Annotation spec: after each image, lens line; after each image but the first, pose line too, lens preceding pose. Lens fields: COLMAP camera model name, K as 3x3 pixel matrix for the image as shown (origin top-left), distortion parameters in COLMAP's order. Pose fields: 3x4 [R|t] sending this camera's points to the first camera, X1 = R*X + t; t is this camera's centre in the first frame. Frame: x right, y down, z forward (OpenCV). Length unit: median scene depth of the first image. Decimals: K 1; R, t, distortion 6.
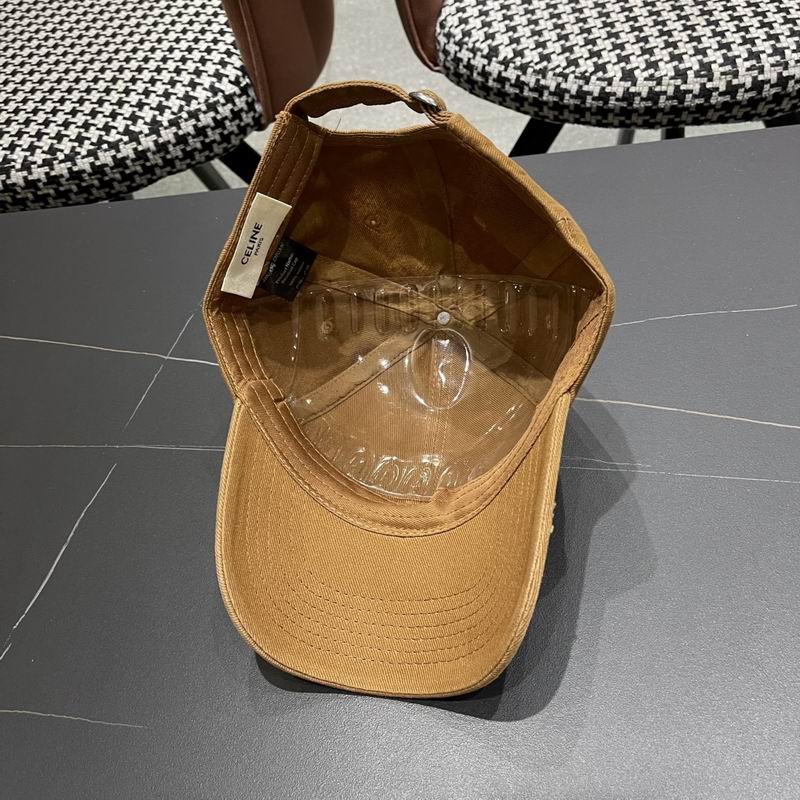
lens RADIAL K [[867.1, 0, 406.1], [0, 867.1, 419.7], [0, 0, 1]] dist [0.017470, 0.000000]
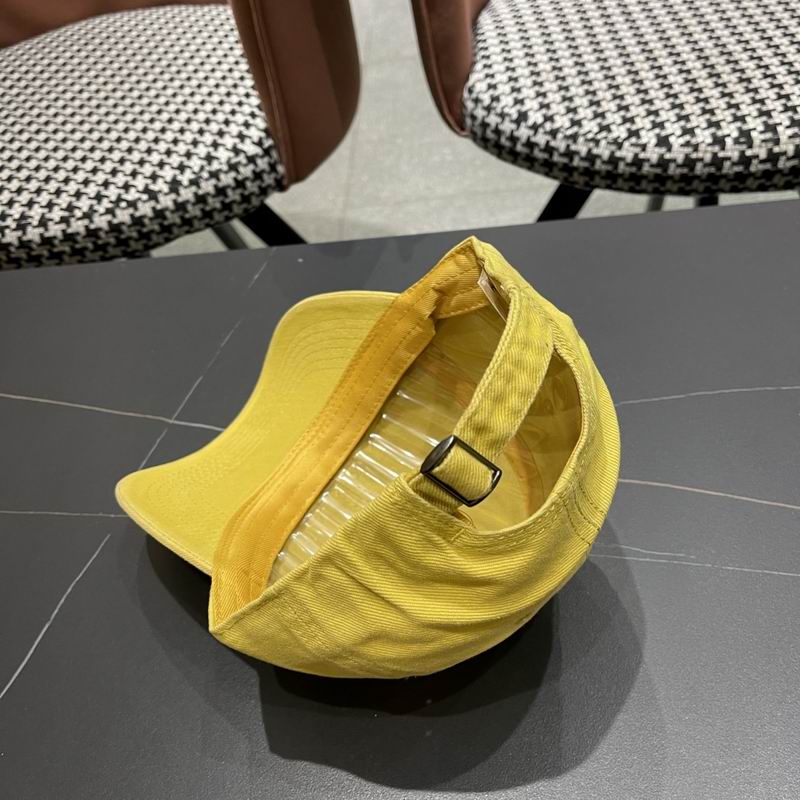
lens RADIAL K [[867.1, 0, 393.1], [0, 867.1, 411.9], [0, 0, 1]] dist [0.017470, 0.000000]
pose [[0.999036, 0.026166, -0.035261, -0.001382], [-0.029032, 0.996094, -0.083394, -0.008126], [0.032941, 0.084338, 0.995893, 0.052944]]
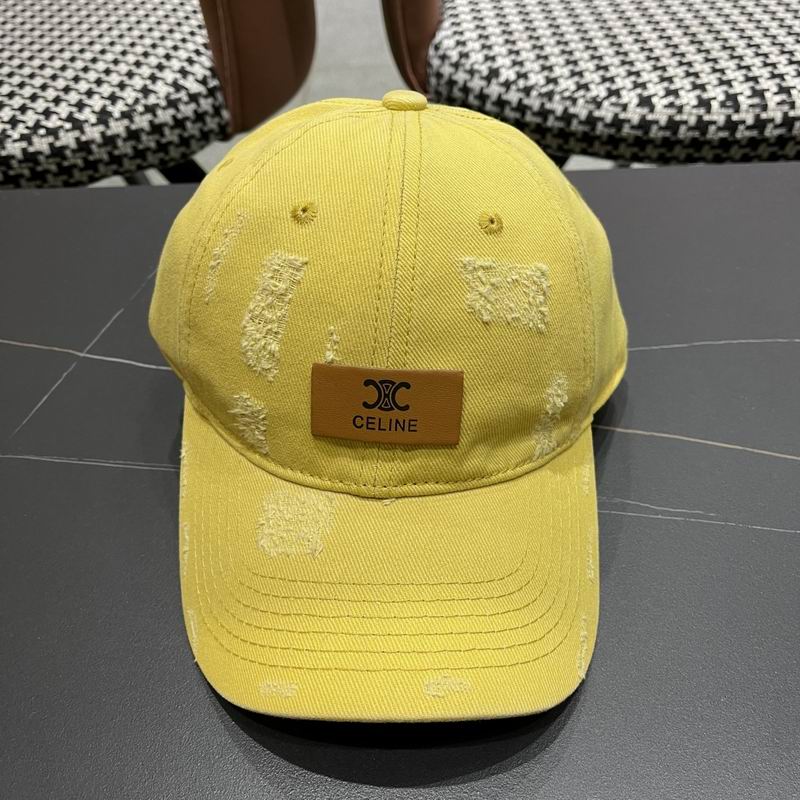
lens RADIAL K [[867.1, 0, 398.0], [0, 867.1, 395.4], [0, 0, 1]] dist [0.017470, 0.000000]
pose [[0.995832, 0.070966, 0.057298, -0.026728], [-0.061227, 0.985738, -0.156755, 0.055091], [-0.067606, 0.152594, 0.985974, 0.166868]]
